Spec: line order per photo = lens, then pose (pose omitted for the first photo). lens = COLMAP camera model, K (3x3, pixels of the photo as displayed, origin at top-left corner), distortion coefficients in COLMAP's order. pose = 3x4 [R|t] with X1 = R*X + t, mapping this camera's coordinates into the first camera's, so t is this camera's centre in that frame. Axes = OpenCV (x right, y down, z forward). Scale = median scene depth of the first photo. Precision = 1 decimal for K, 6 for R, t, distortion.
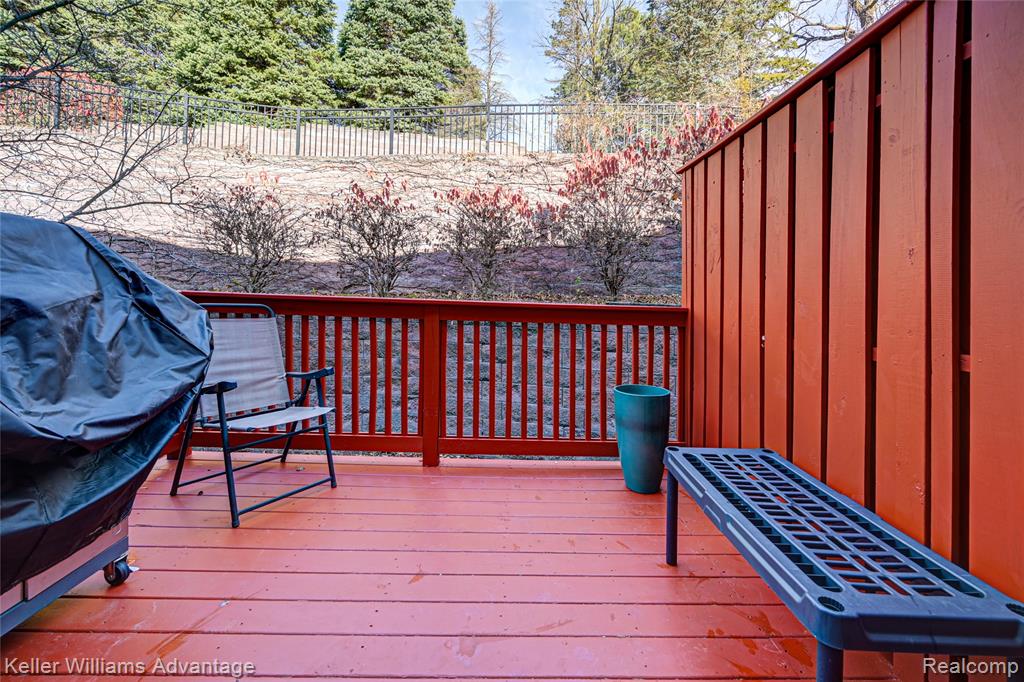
lens RADIAL K [[409.2, 0, 509.5], [0, 409.2, 315.9], [0, 0, 1]] dist [-0.001488, -0.000415]
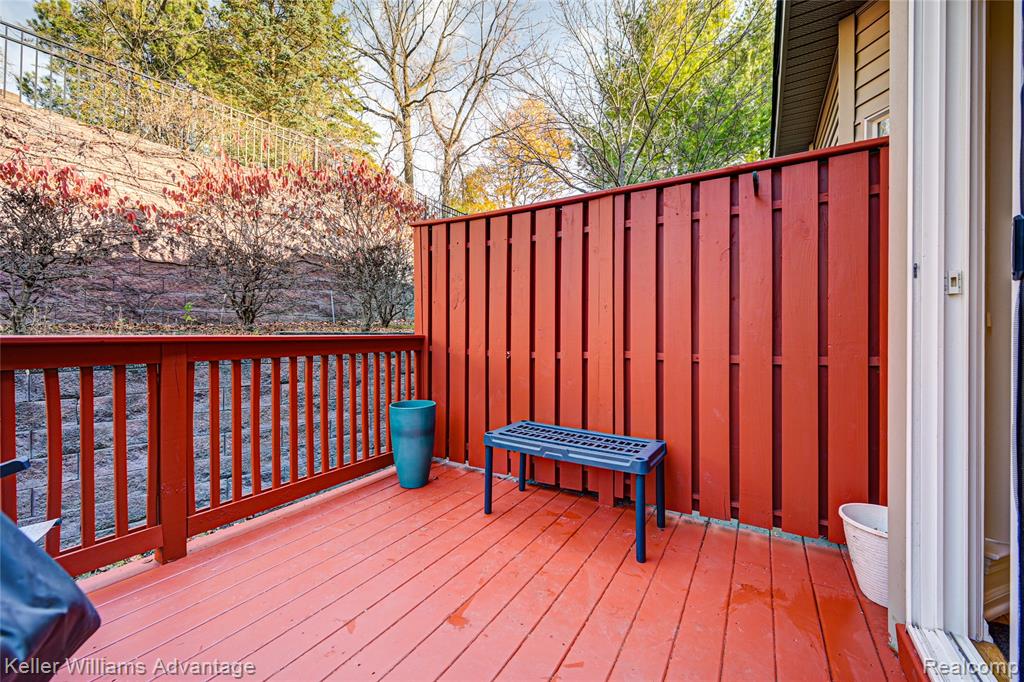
lens RADIAL K [[409.2, 0, 493.7], [0, 409.2, 346.6], [0, 0, 1]] dist [-0.001488, -0.000415]
pose [[0.569188, -0.057727, 0.820178, -0.241420], [0.047313, 0.998179, 0.037420, -0.010378], [-0.820845, 0.017506, 0.570883, 0.051020]]
